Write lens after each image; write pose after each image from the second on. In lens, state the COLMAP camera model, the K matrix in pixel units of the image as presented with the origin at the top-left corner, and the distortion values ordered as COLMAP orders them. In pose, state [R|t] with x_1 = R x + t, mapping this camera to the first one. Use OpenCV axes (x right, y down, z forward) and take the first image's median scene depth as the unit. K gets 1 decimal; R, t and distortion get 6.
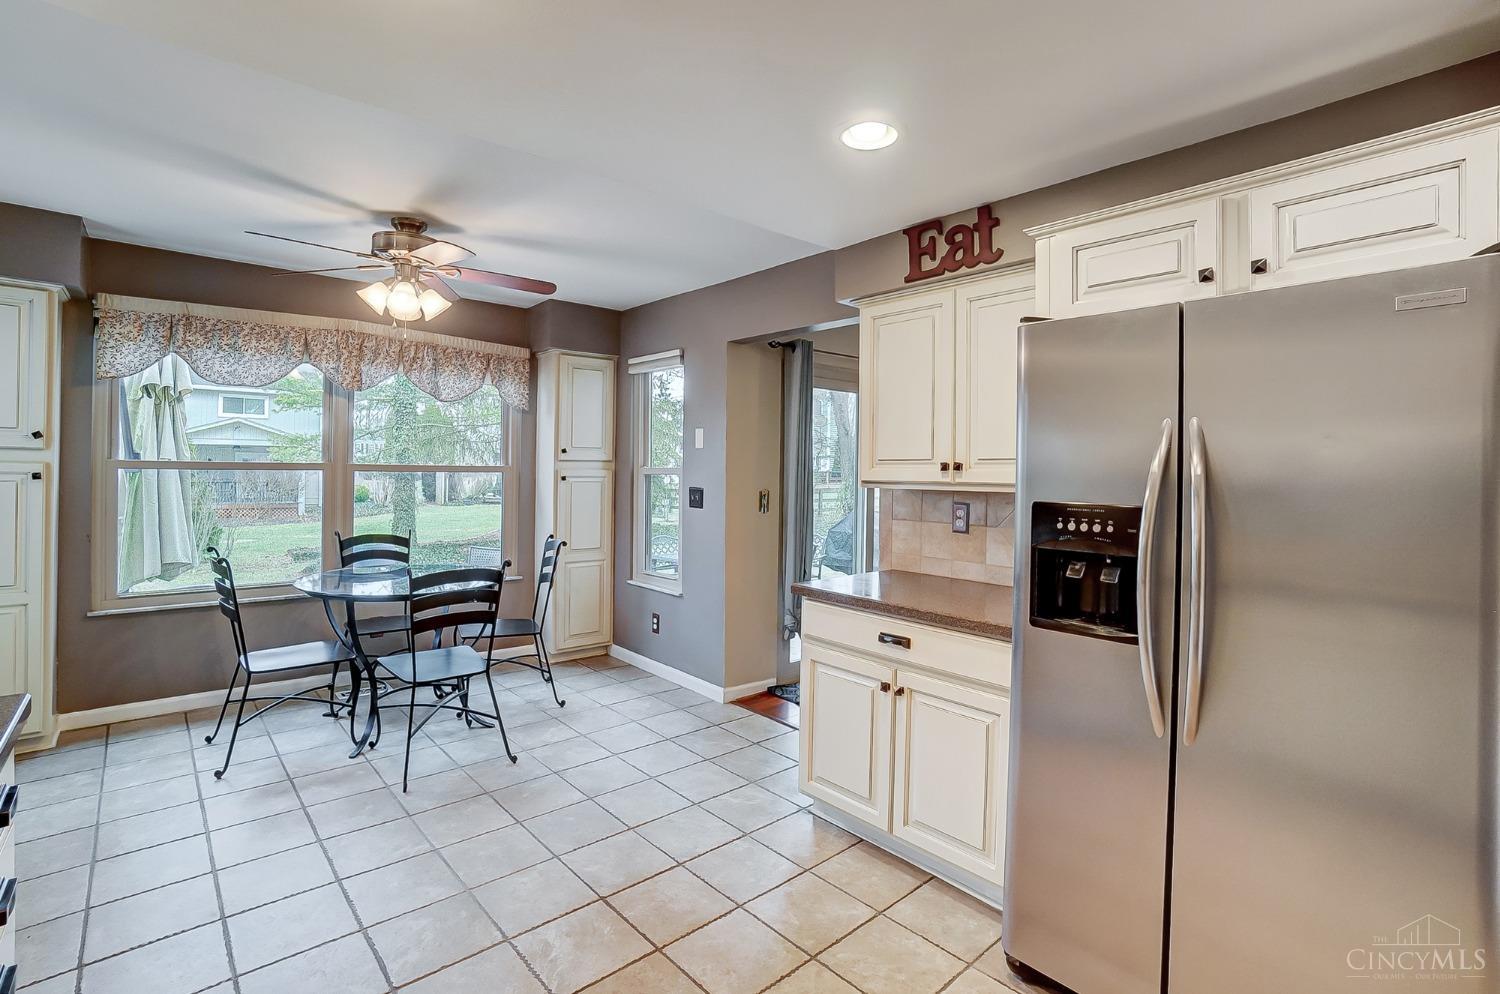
lens RADIAL K [[694.4, 0, 742.0], [0, 694.4, 472.1], [0, 0, 1]] dist [-0.062737, 0.024469]
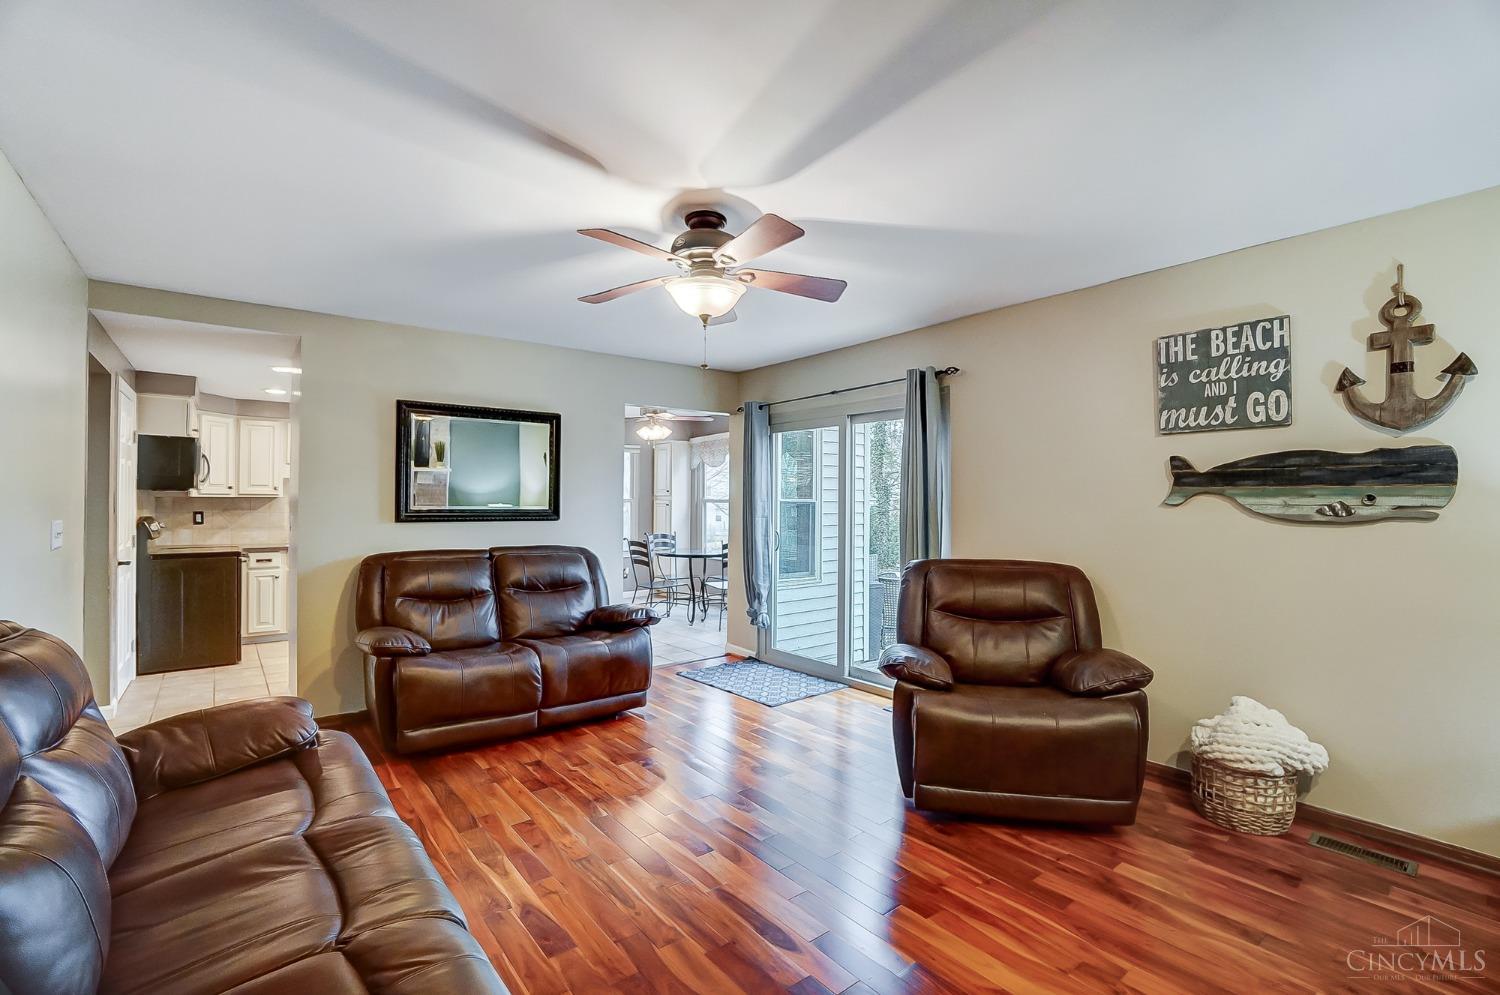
lens RADIAL K [[665.9, 0, 740.5], [0, 665.9, 494.2], [0, 0, 1]] dist [-0.061223, 0.022663]
pose [[-0.043205, -0.022909, -0.998804, 1.657028], [-0.008965, 0.999706, -0.022542, 0.020691], [0.999026, 0.007981, -0.043398, 1.249173]]
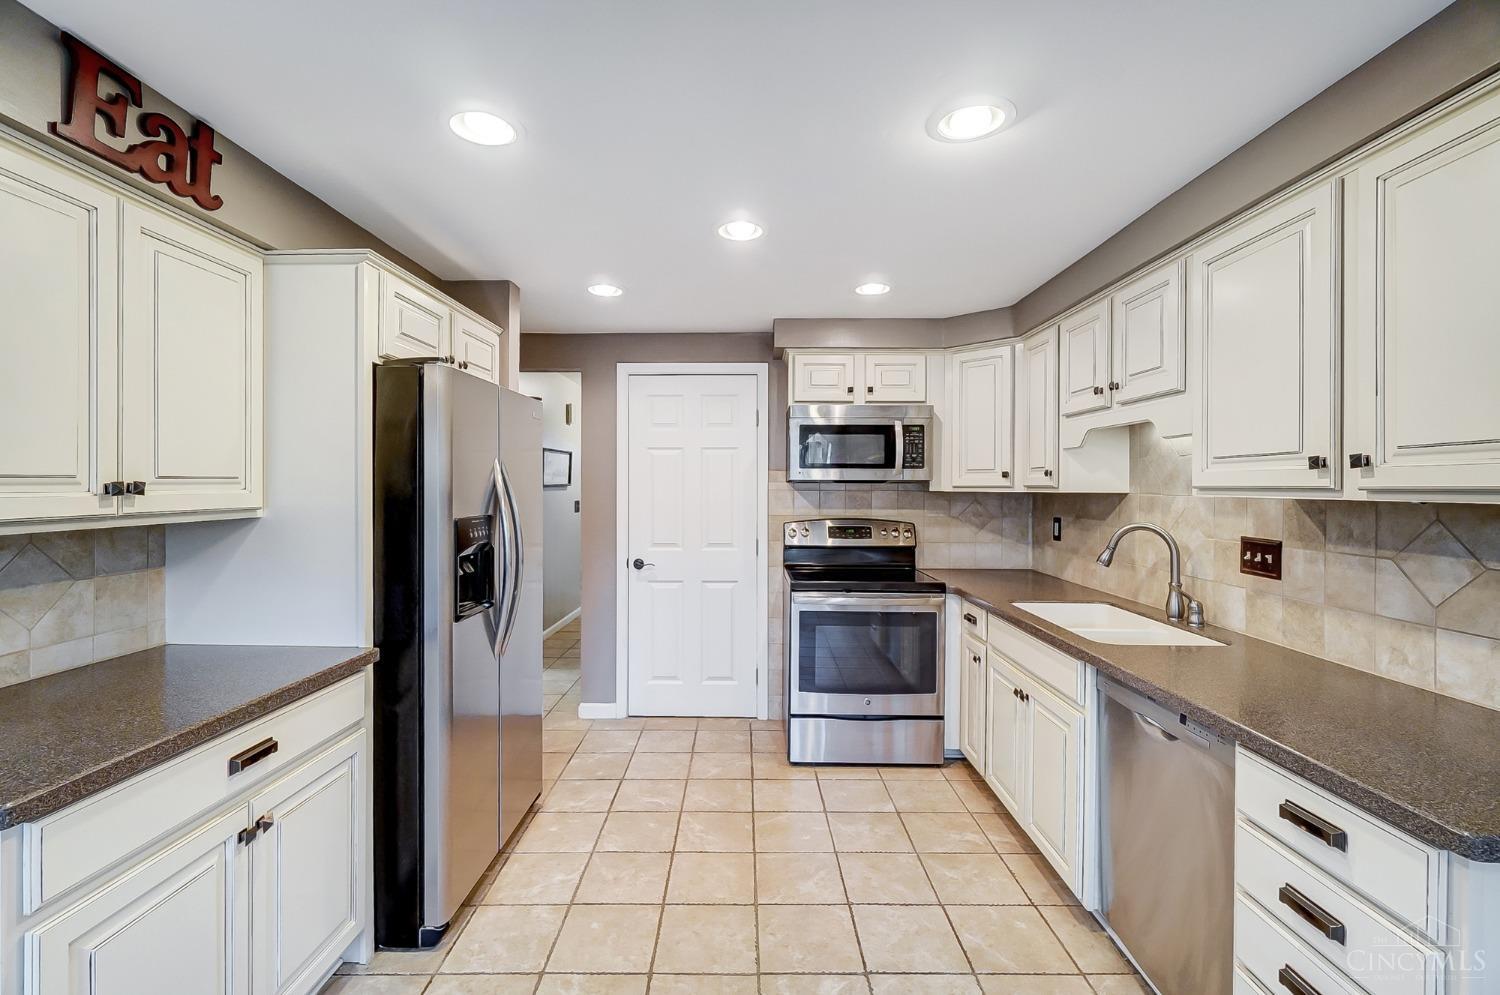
lens RADIAL K [[655.8, 0, 743.0], [0, 655.8, 486.2], [0, 0, 1]] dist [0.000099, -0.000264]
pose [[-0.745888, -0.015144, 0.665900, -0.354352], [-0.008603, 0.999877, 0.013103, -0.015951], [-0.666016, 0.004045, -0.745926, 0.760350]]
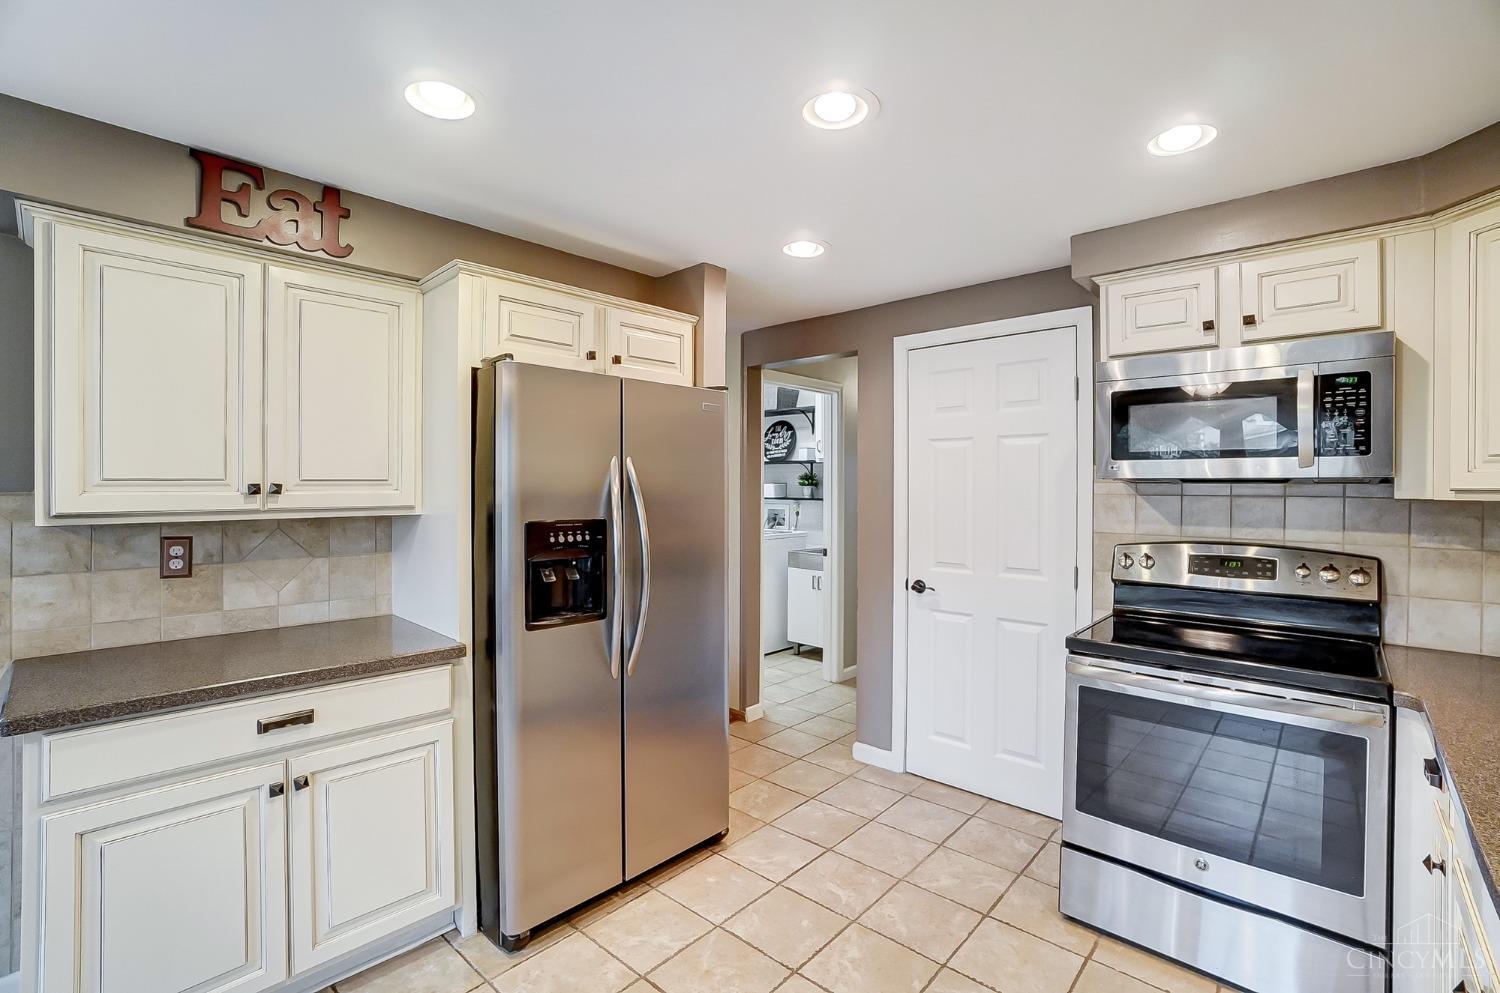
lens RADIAL K [[674.9, 0, 738.3], [0, 674.9, 489.7], [0, 0, 1]] dist [-0.062759, 0.023990]
pose [[-0.104061, -0.017083, 0.994424, -0.354523], [0.000758, 0.999851, 0.017256, -0.014036], [-0.994571, 0.002550, -0.104033, 0.385049]]
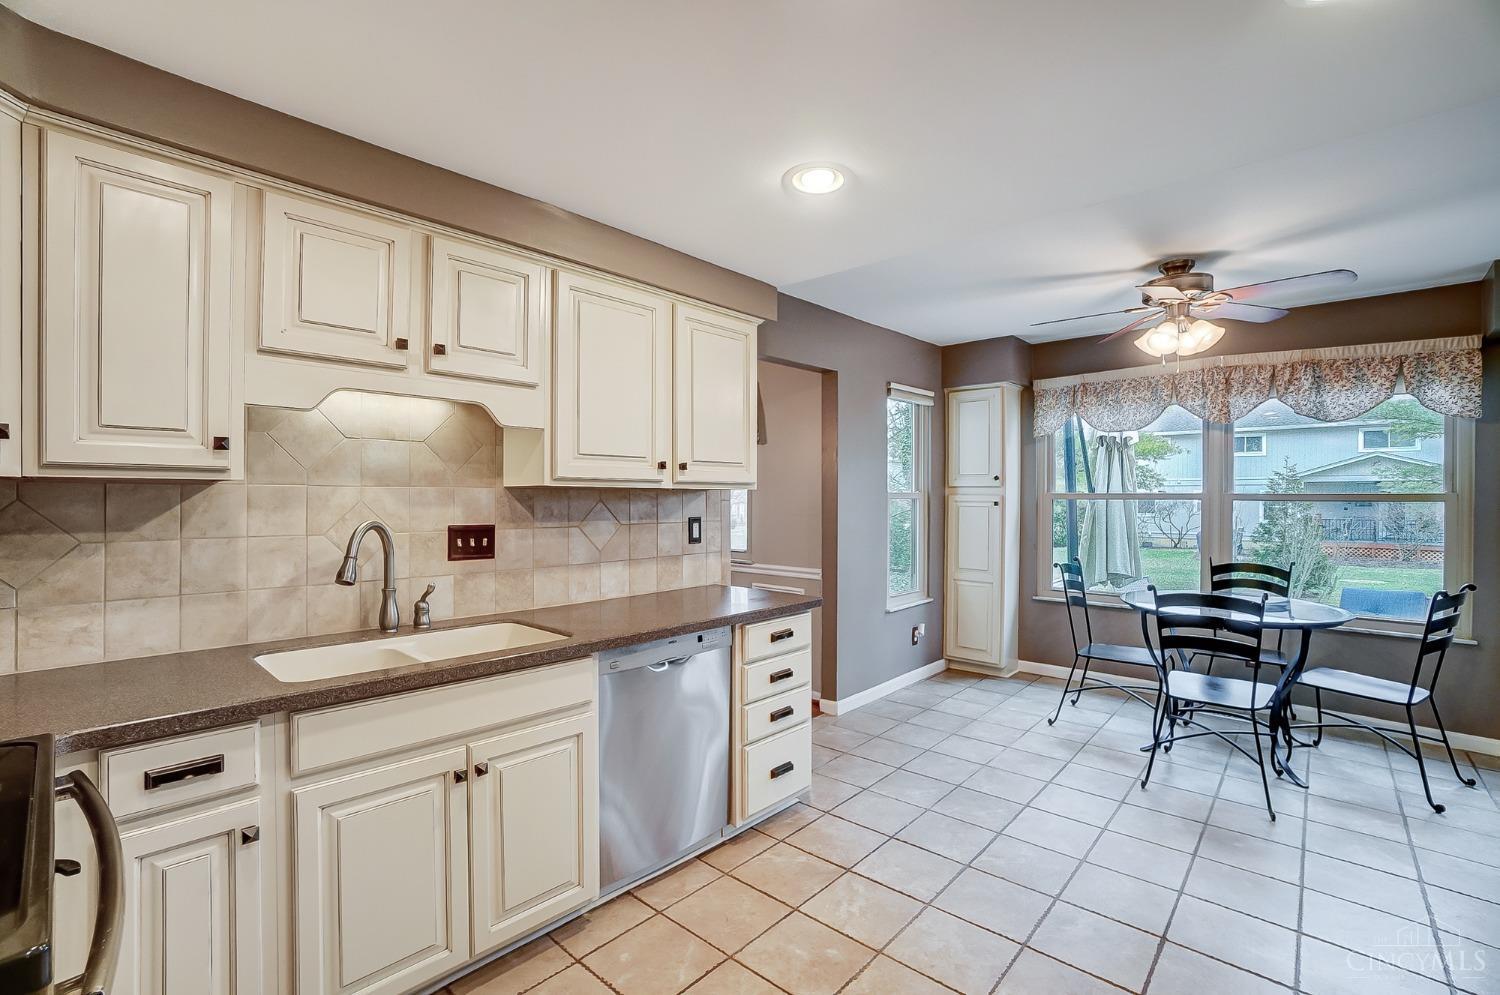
lens RADIAL K [[665.9, 0, 740.5], [0, 665.9, 494.2], [0, 0, 1]] dist [-0.061223, 0.022663]
pose [[0.106706, -0.018046, -0.994127, 0.388836], [-0.007376, 0.999793, -0.018940, 0.015583], [0.994263, 0.009354, 0.106550, 0.187488]]
